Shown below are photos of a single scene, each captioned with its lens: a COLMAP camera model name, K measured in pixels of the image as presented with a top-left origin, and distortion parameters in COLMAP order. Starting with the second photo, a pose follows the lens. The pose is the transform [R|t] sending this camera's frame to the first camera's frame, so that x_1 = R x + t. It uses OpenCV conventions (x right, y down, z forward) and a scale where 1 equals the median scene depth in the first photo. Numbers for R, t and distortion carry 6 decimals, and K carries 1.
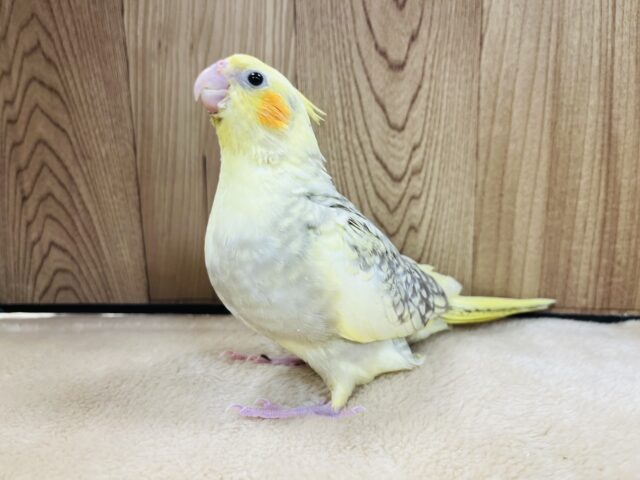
lens RADIAL K [[508.1, 0, 317.0], [0, 508.1, 236.4], [0, 0, 1]] dist [0.042193, -0.094773]
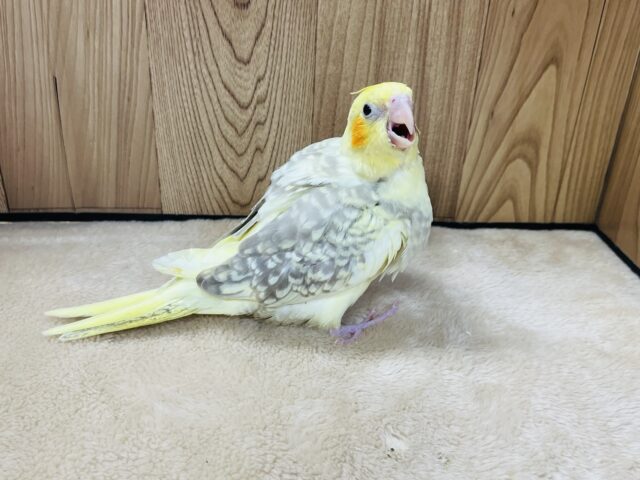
lens RADIAL K [[659.3, 0, 317.2], [0, 659.3, 229.6], [0, 0, 1]] dist [0.040775, -0.126379]
pose [[0.979734, -0.028908, 0.198208, 0.022726], [-0.031871, 0.954428, 0.296735, -0.292708], [-0.197753, -0.297038, 0.934164, -0.450615]]
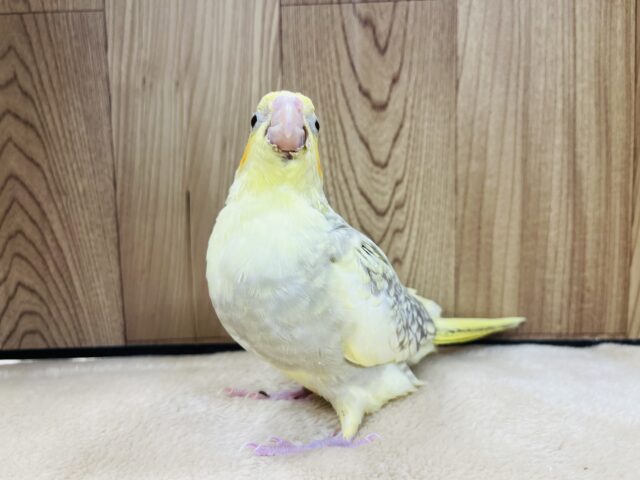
lens RADIAL K [[508.1, 0, 317.0], [0, 508.1, 236.4], [0, 0, 1]] dist [0.042193, -0.094773]
pose [[0.992555, -0.009182, 0.121451, -0.099739], [0.020347, 0.995642, -0.091012, 0.025917], [-0.120086, 0.092805, 0.988416, -0.000410]]
